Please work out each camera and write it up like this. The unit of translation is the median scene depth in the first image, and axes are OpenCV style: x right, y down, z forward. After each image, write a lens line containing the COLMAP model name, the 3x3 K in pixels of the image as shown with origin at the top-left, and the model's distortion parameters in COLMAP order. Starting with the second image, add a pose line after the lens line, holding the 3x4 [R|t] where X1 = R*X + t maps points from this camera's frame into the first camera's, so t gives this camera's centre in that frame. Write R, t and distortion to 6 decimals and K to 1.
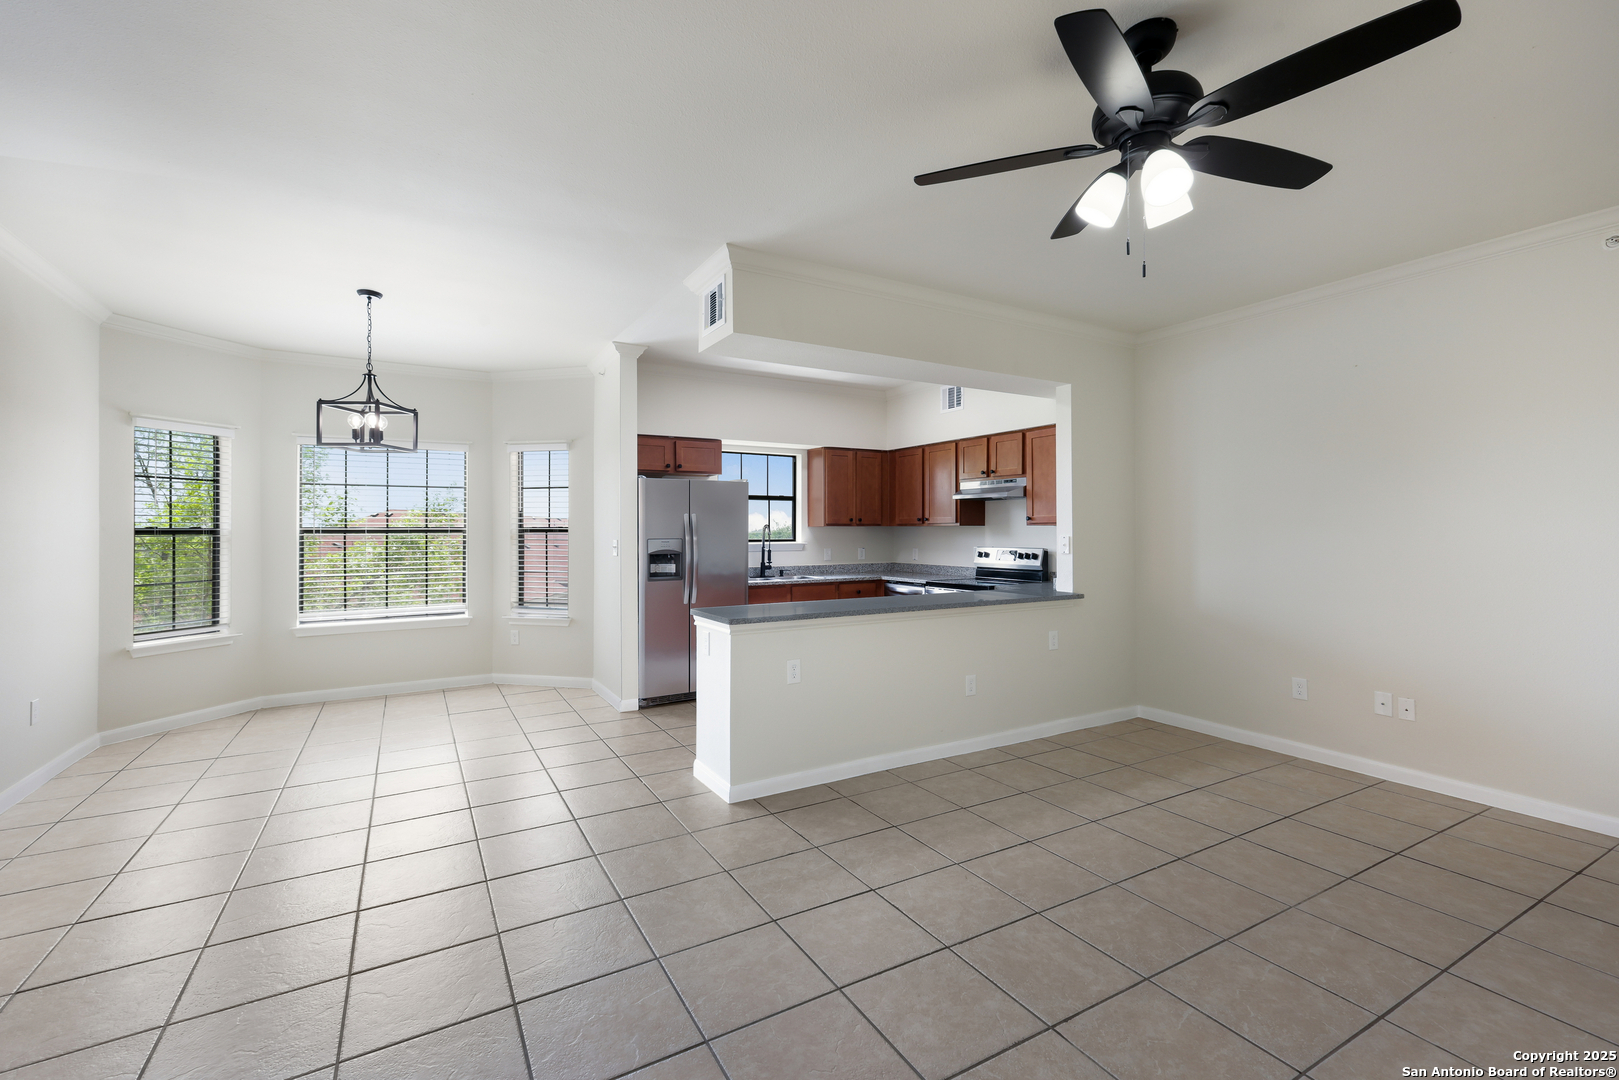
lens RADIAL K [[706.4, 0, 820.0], [0, 706.4, 526.5], [0, 0, 1]] dist [0.014968, -0.001241]
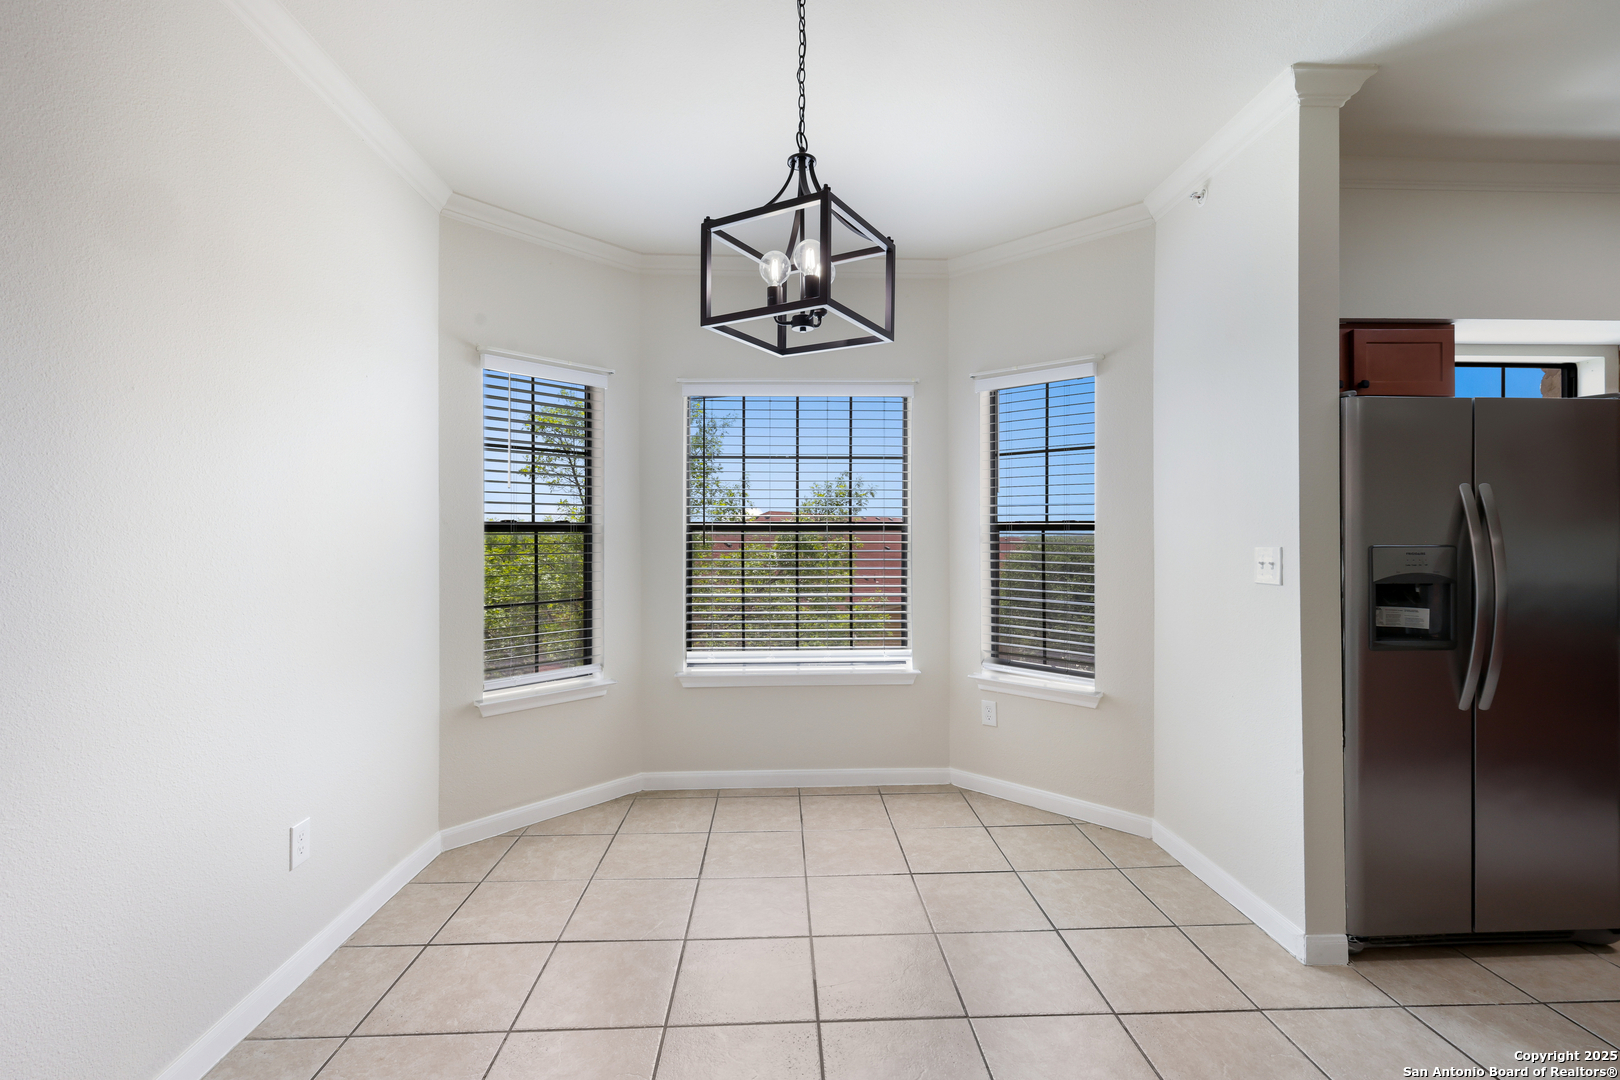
lens RADIAL K [[706.9, 0, 810.6], [0, 706.9, 529.2], [0, 0, 1]] dist [0.014968, -0.001241]
pose [[0.886684, 0.000495, -0.462376, -0.316881], [0.000430, 0.999998, 0.001895, 0.006873], [0.462376, -0.001879, 0.886682, 0.457963]]
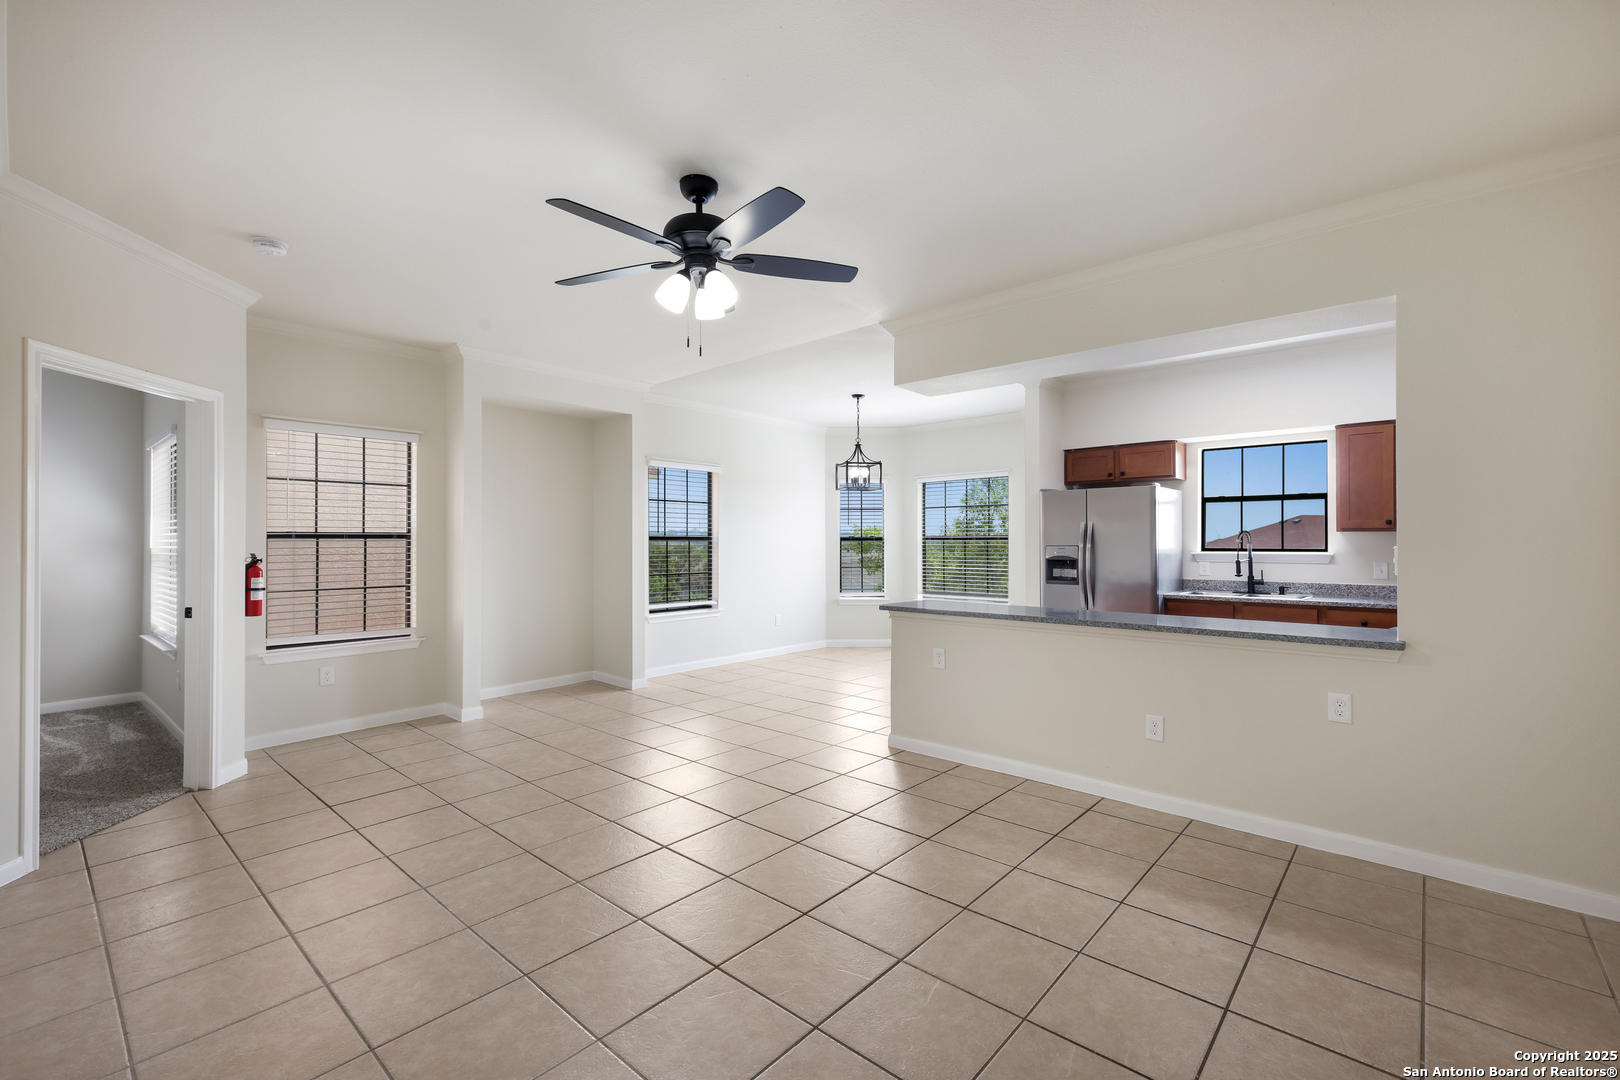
lens RADIAL K [[706.9, 0, 805.4], [0, 706.9, 535.5], [0, 0, 1]] dist [0.014968, -0.001241]
pose [[0.308210, -0.002183, -0.951316, 0.662198], [0.009294, 0.999957, 0.000717, -0.002864], [0.951273, -0.009063, 0.308217, 0.273911]]
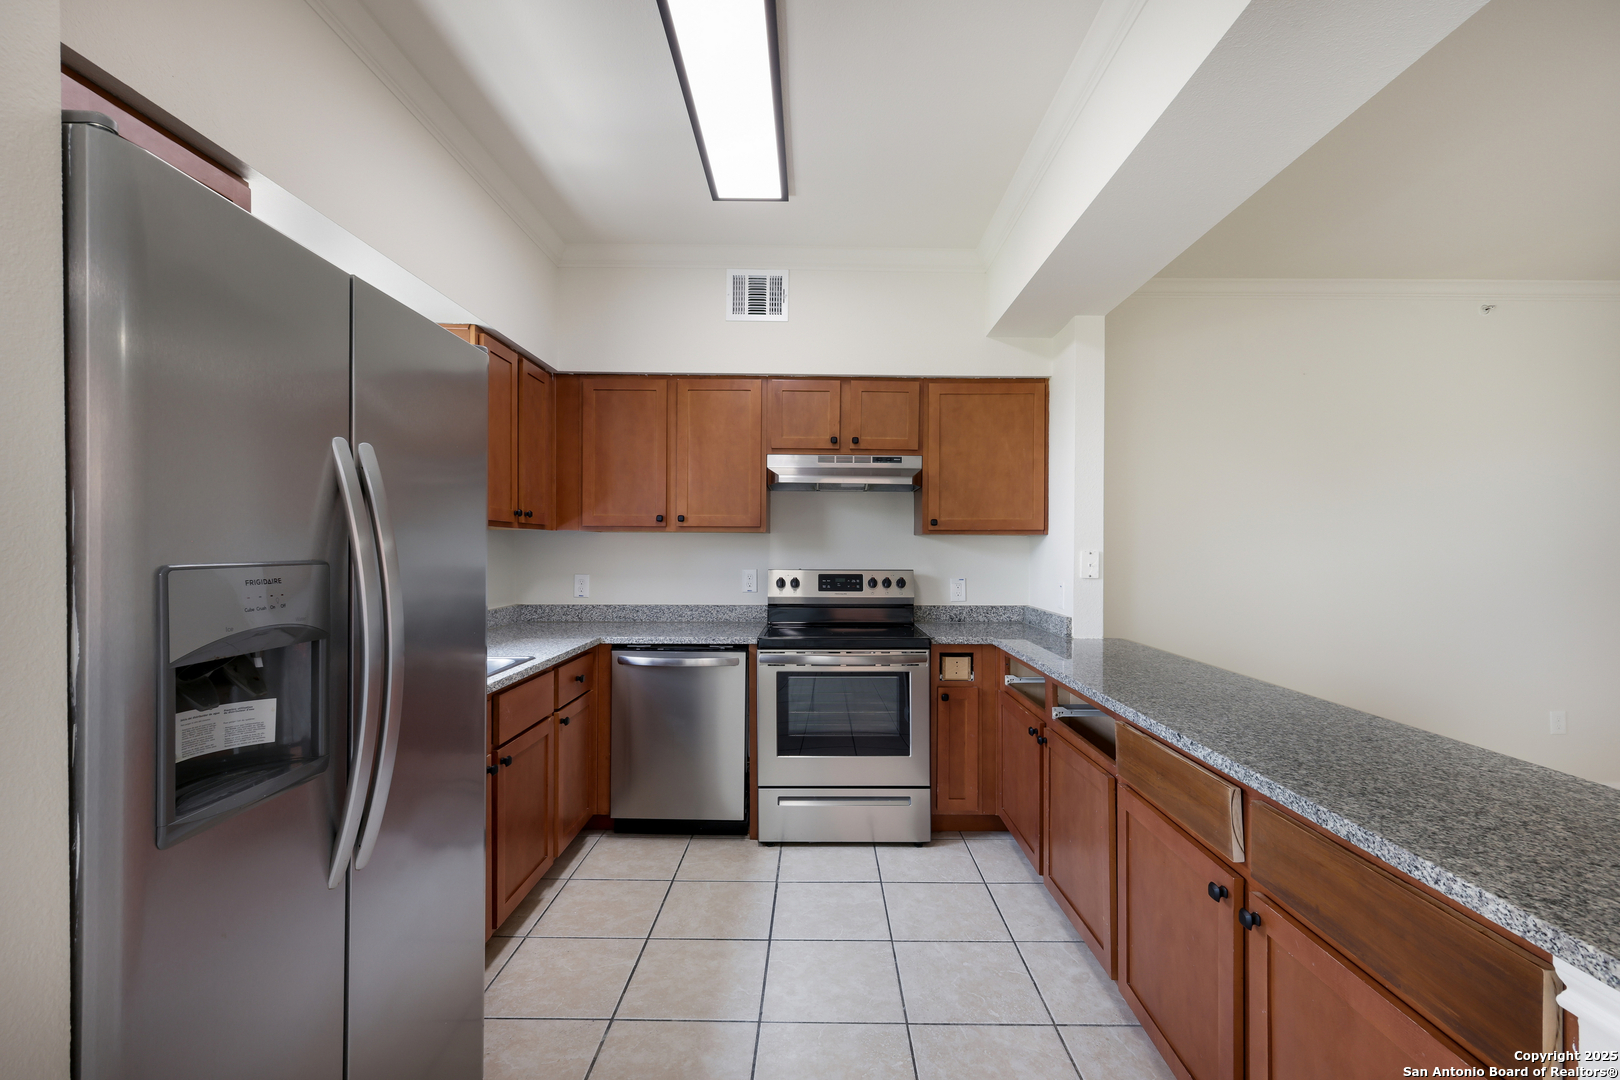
lens RADIAL K [[706.9, 0, 822.2], [0, 706.9, 551.2], [0, 0, 1]] dist [0.014968, -0.001241]
pose [[0.510128, 0.000239, 0.860098, -0.282691], [-0.011134, 0.999918, 0.006326, 0.011011], [-0.860026, -0.012803, 0.510089, 0.750834]]
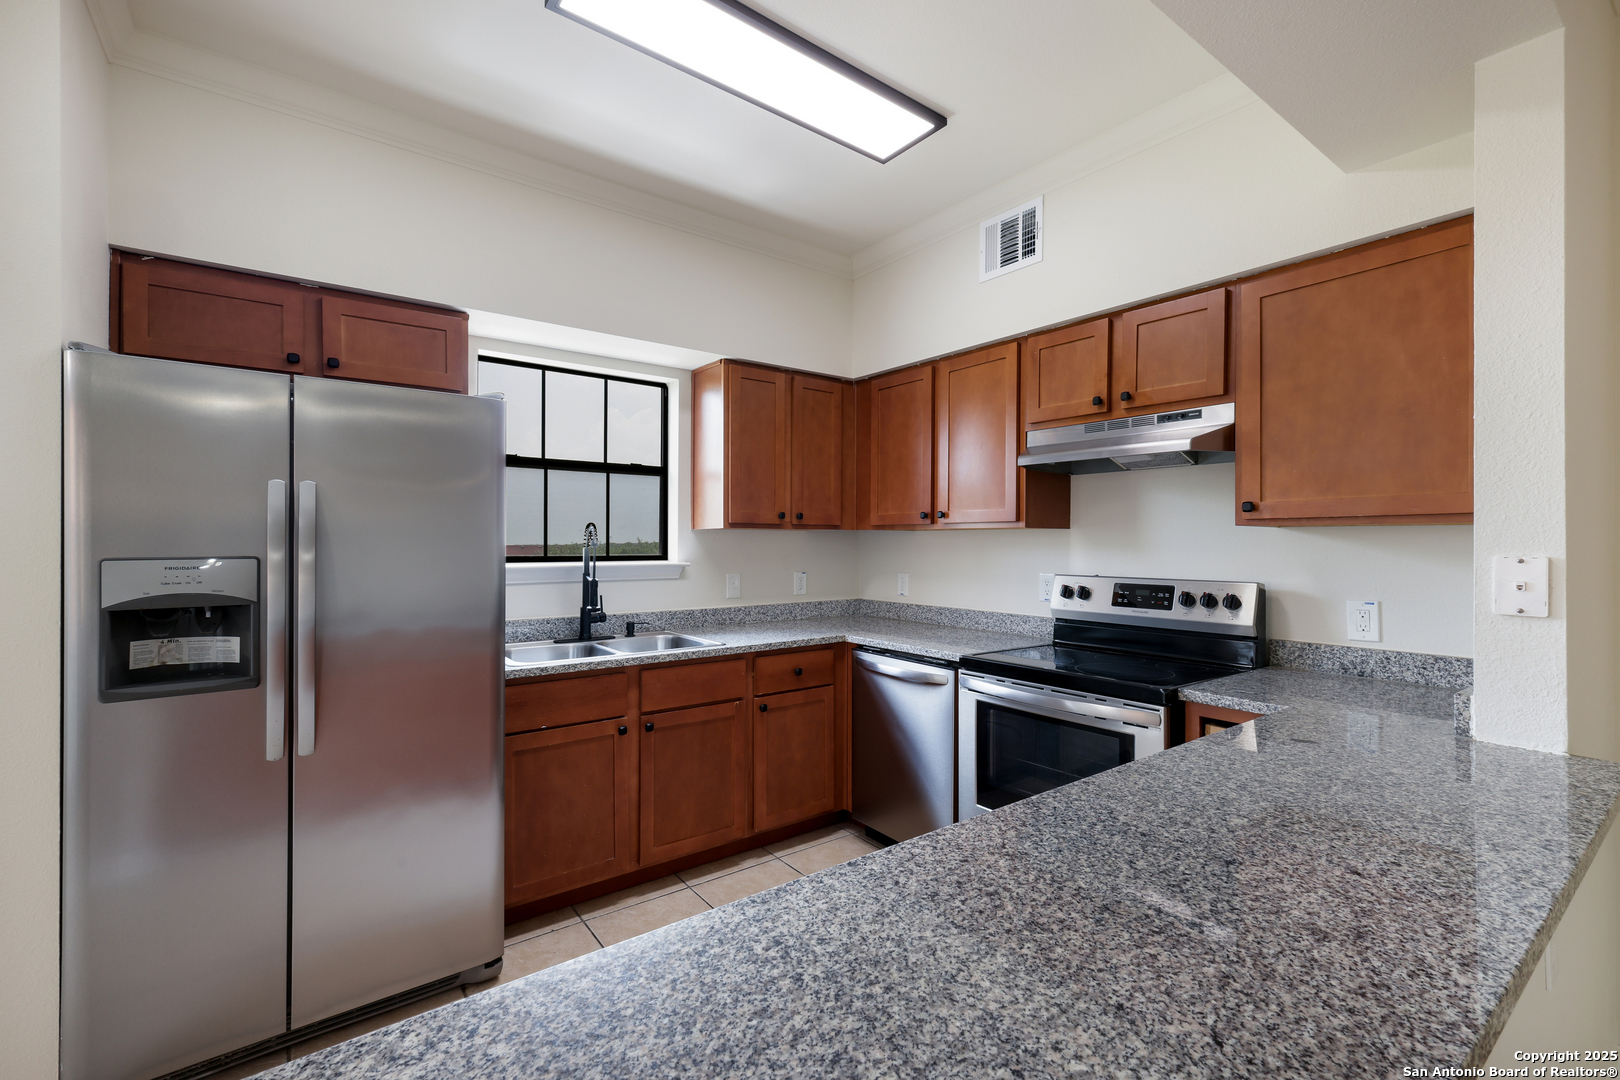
lens RADIAL K [[706.9, 0, 820.8], [0, 706.9, 539.1], [0, 0, 1]] dist [0.014968, -0.001241]
pose [[0.993399, 0.006507, 0.114524, 0.018922], [-0.006742, 0.999976, 0.001666, 0.006952], [-0.114511, -0.002427, 0.993419, 0.628556]]
